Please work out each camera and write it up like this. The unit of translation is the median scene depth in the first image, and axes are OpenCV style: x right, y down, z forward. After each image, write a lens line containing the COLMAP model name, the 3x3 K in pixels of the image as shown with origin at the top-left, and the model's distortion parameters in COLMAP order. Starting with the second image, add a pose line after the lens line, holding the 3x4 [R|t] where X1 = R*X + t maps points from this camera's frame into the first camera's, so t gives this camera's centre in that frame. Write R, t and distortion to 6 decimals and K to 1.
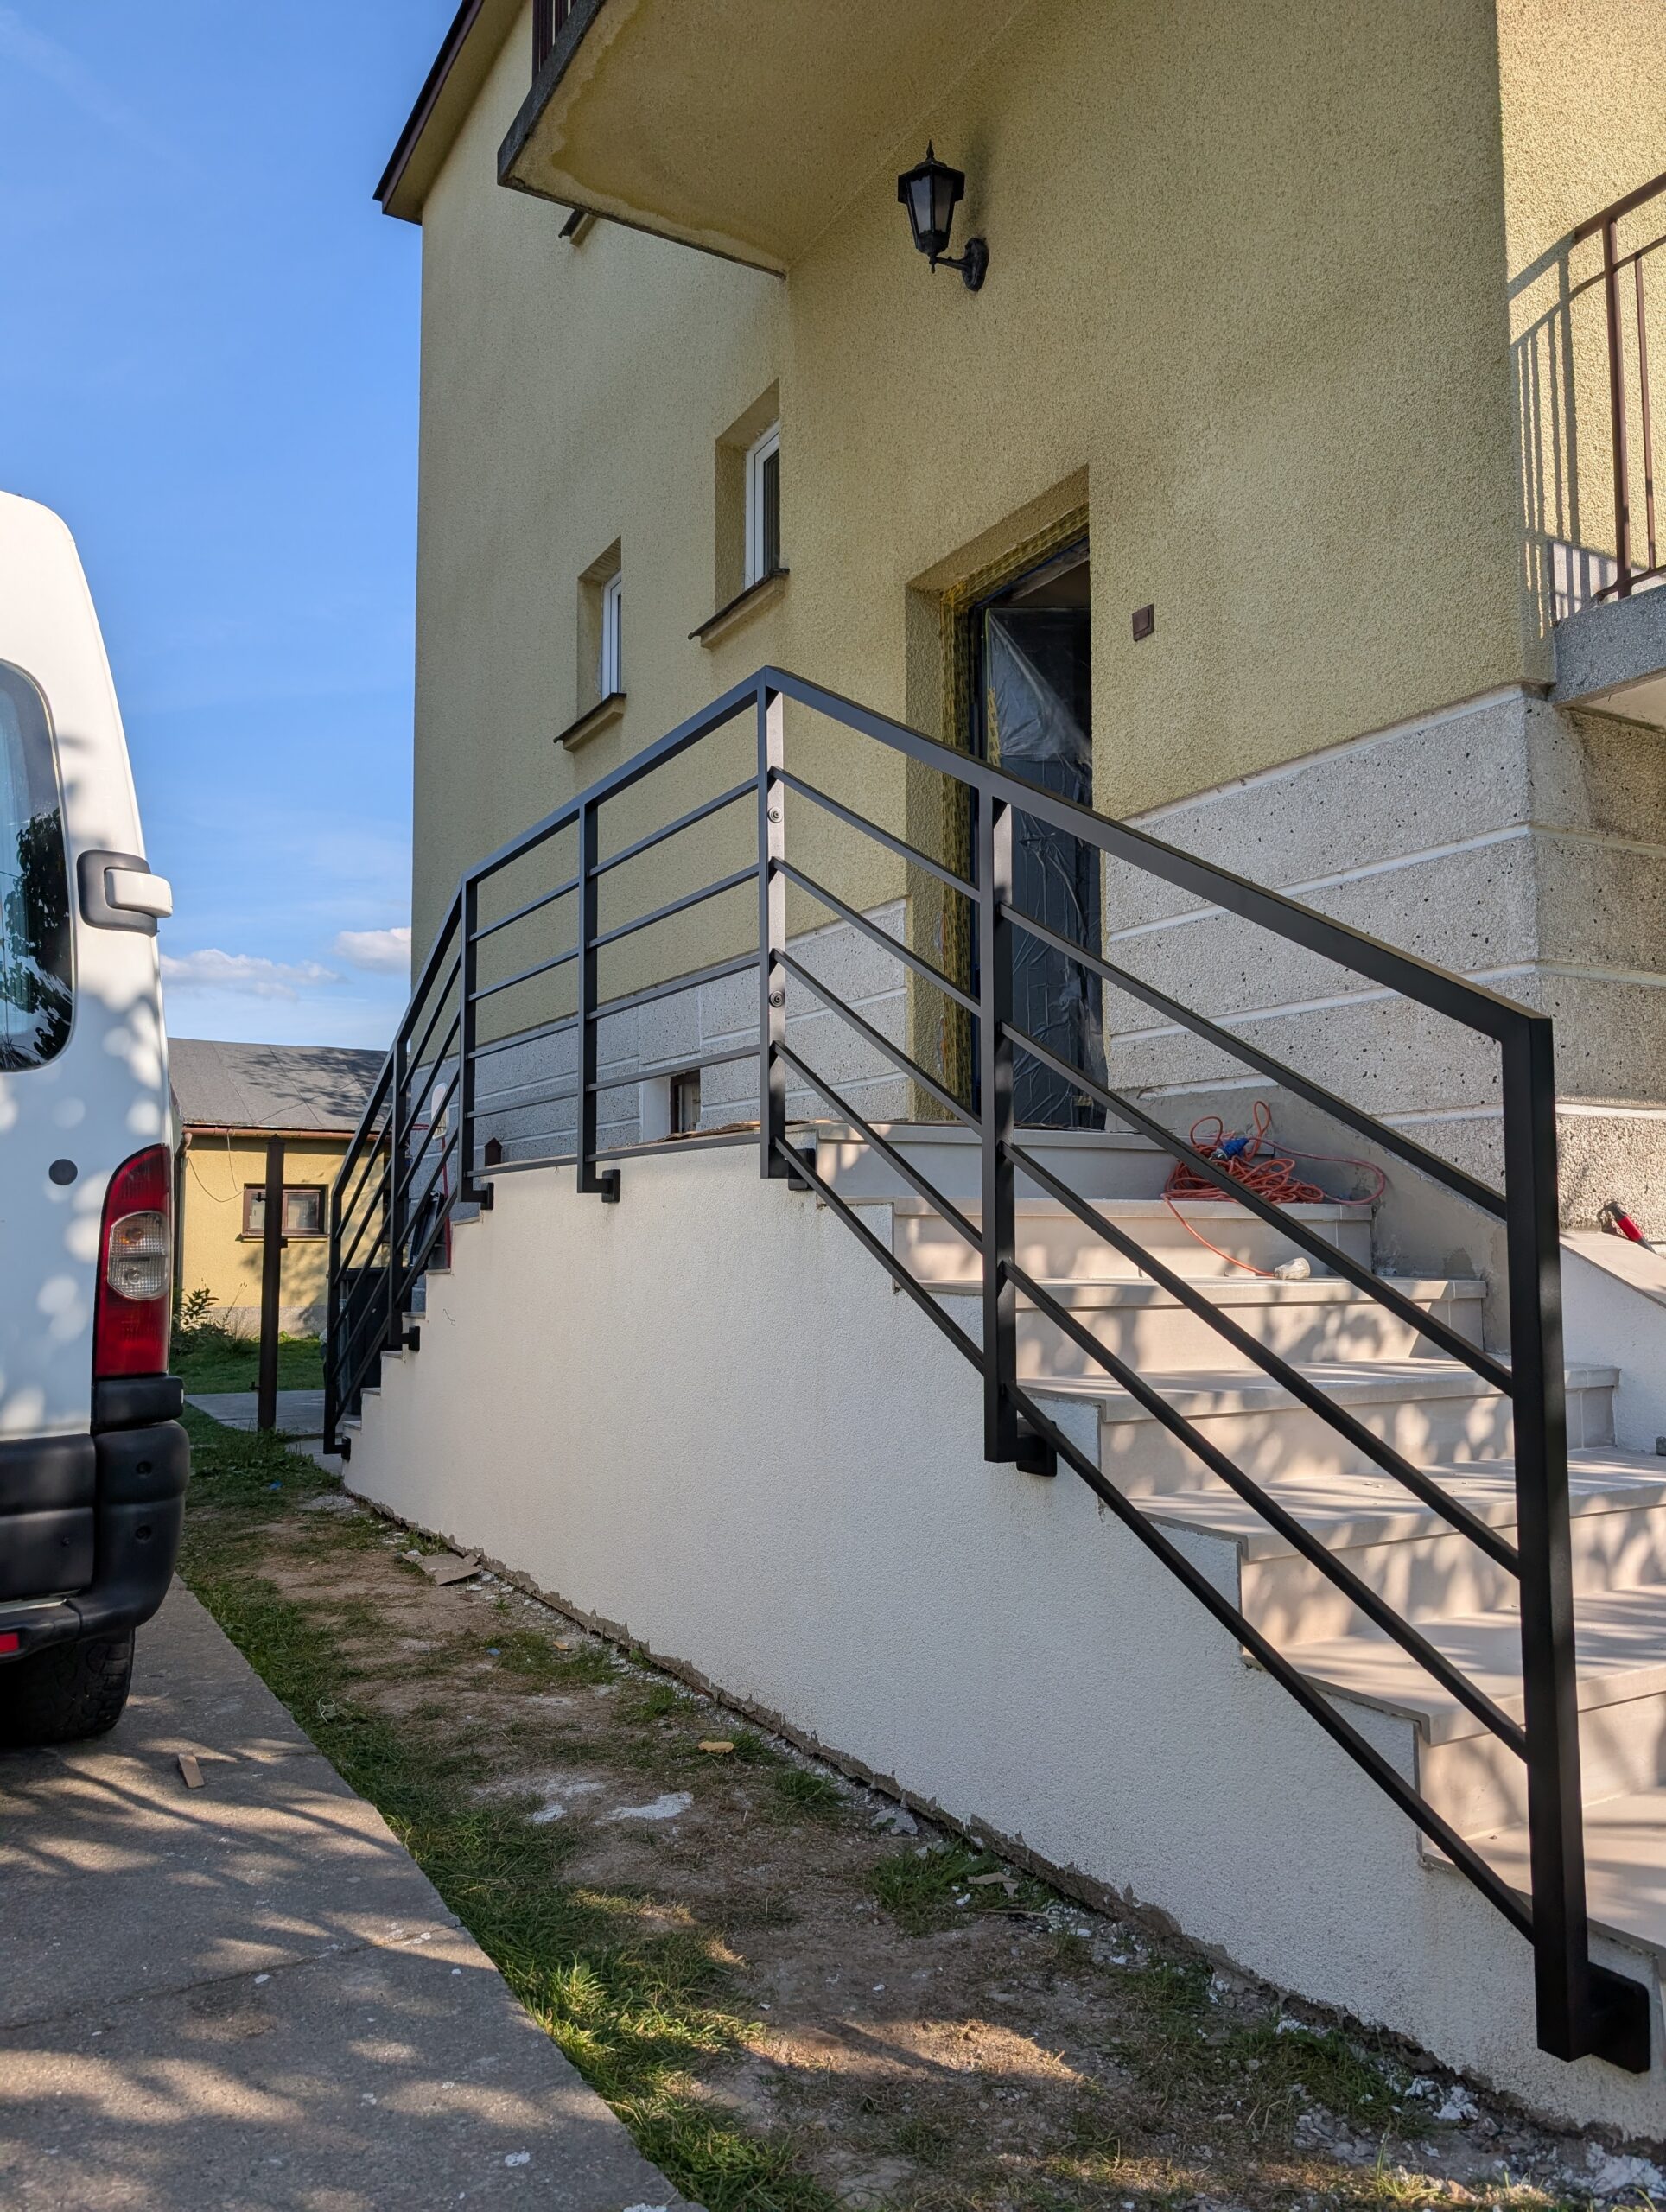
lens RADIAL K [[1581.6, 0, 833.0], [0, 1581.6, 1106.0], [0, 0, 1]] dist [0.017153, -0.007787]
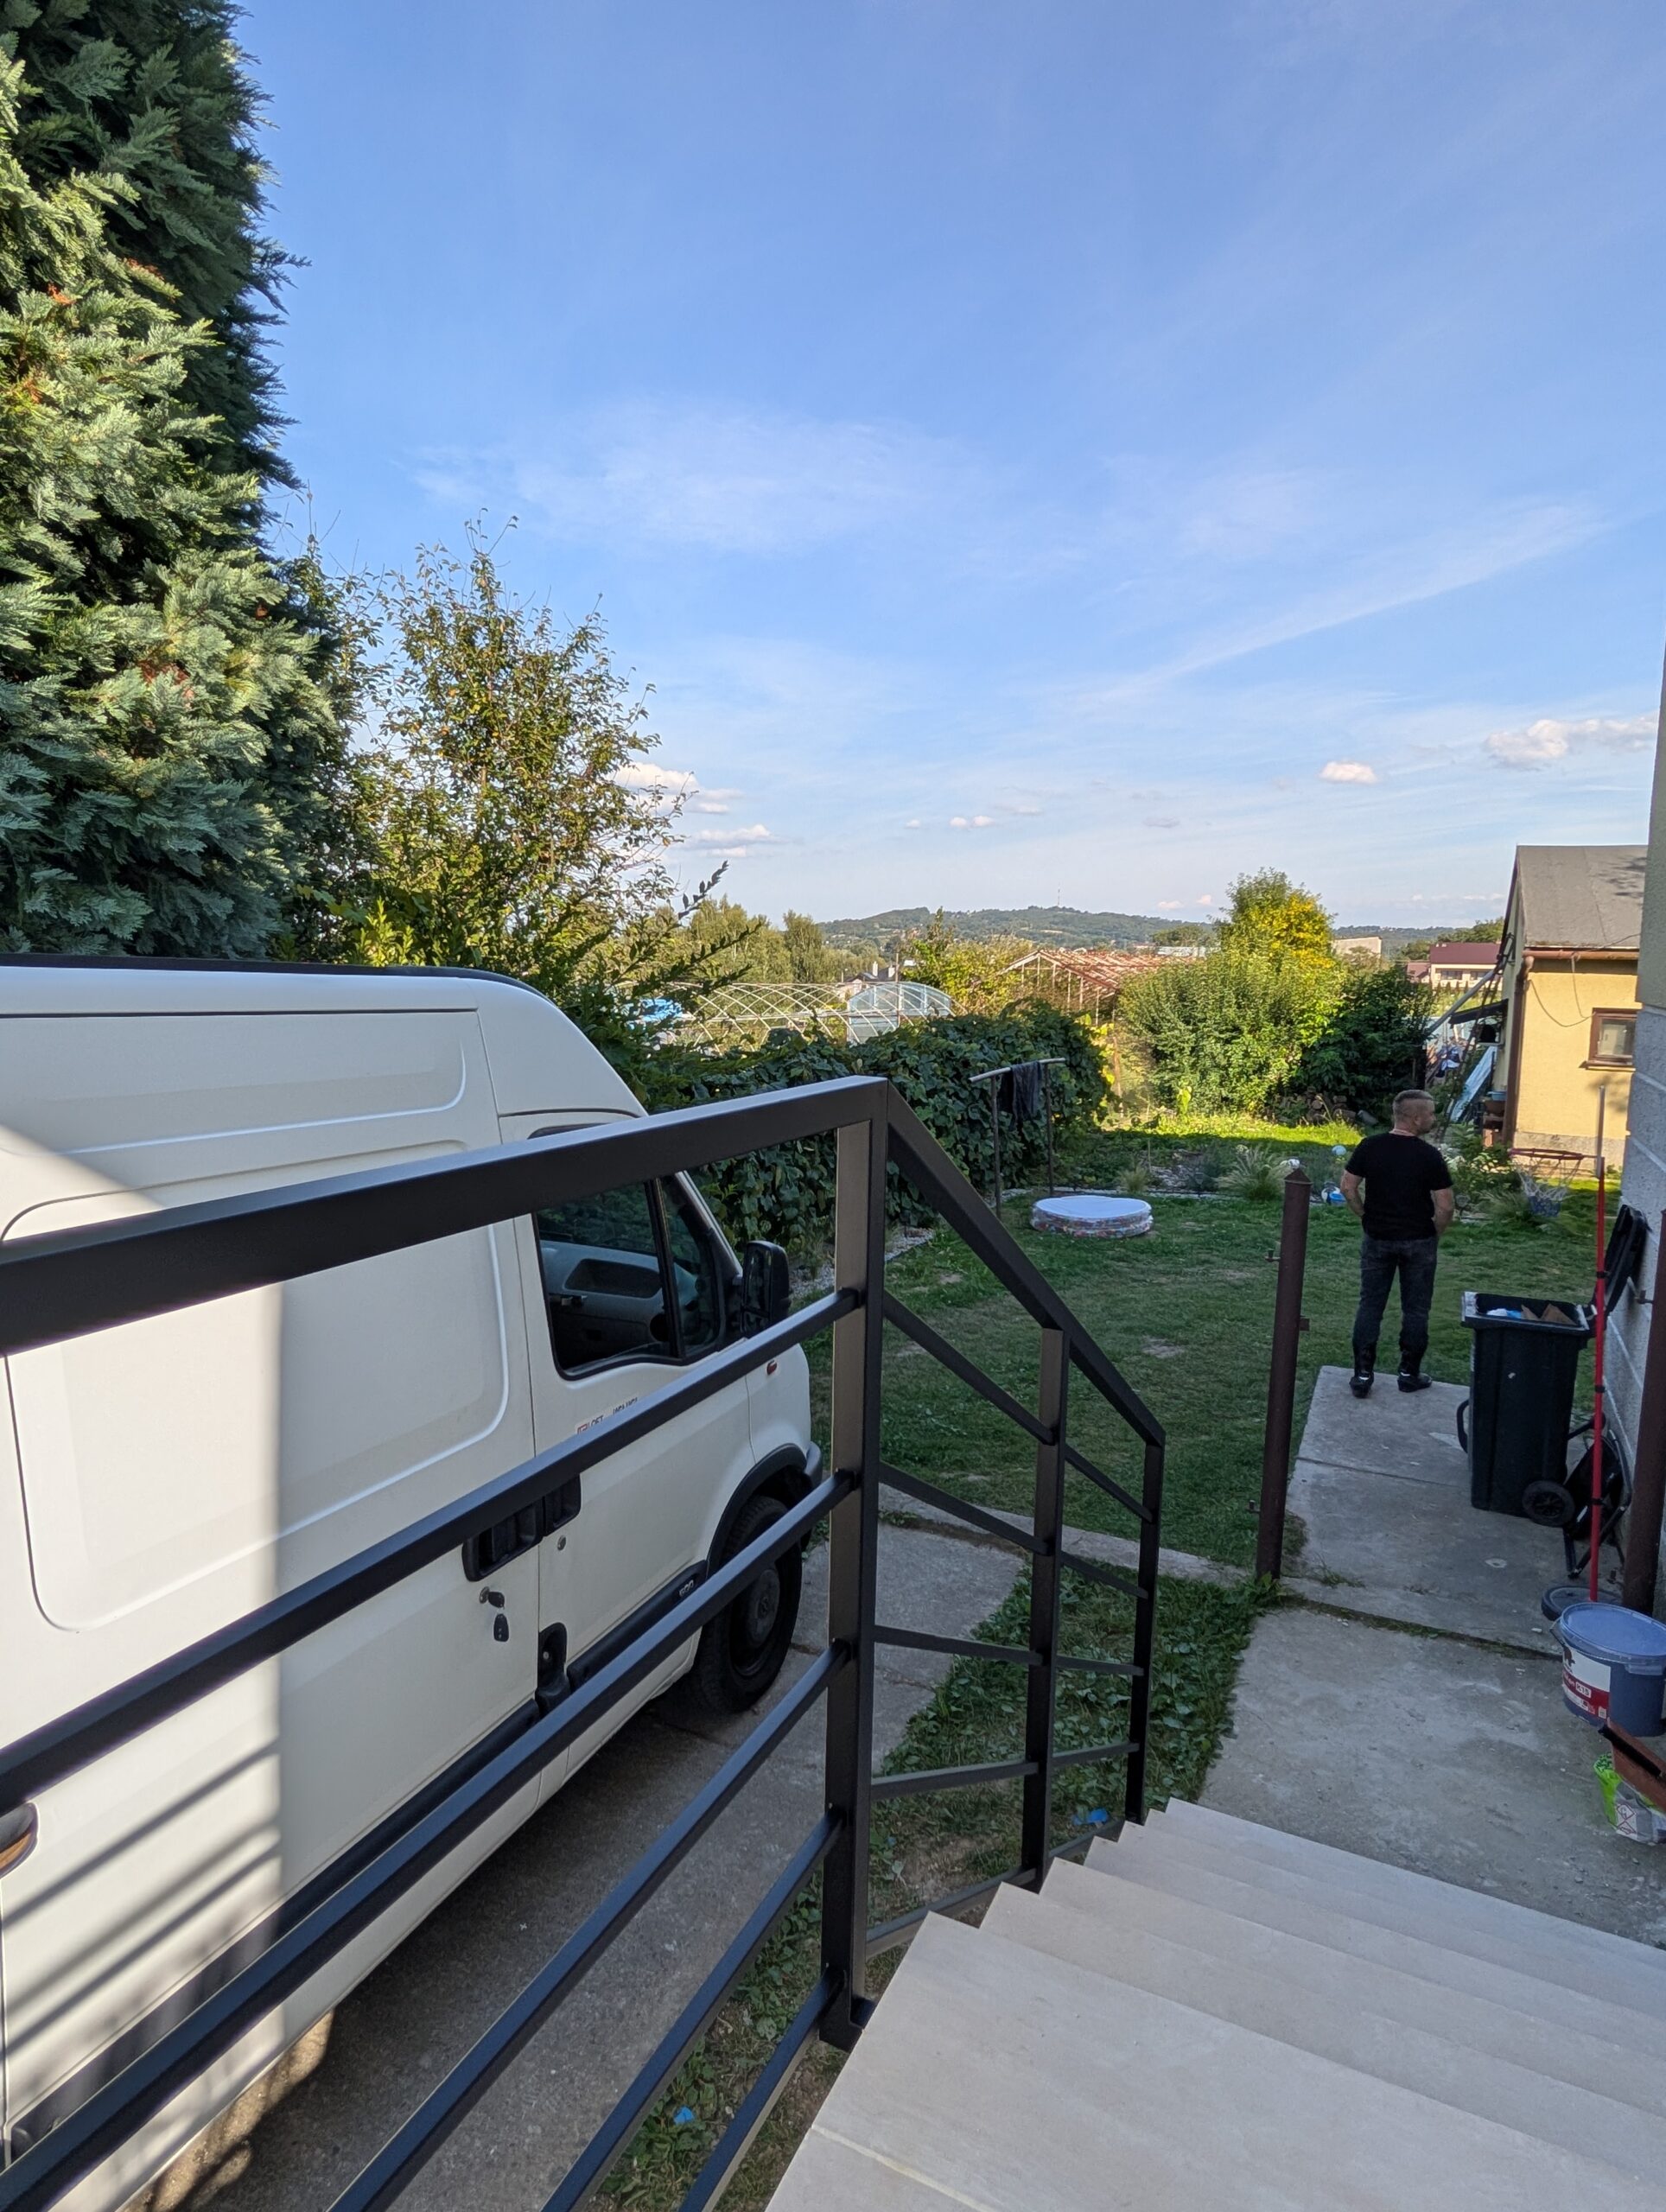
lens RADIAL K [[1241.7, 0, 804.0], [0, 1241.7, 1094.3], [0, 0, 1]] dist [-0.000503, 0.000505]
pose [[0.548103, 0.104946, -0.829801, -0.050622], [0.053576, 0.985655, 0.160045, -0.246637], [0.834693, -0.132179, 0.534617, 1.139440]]
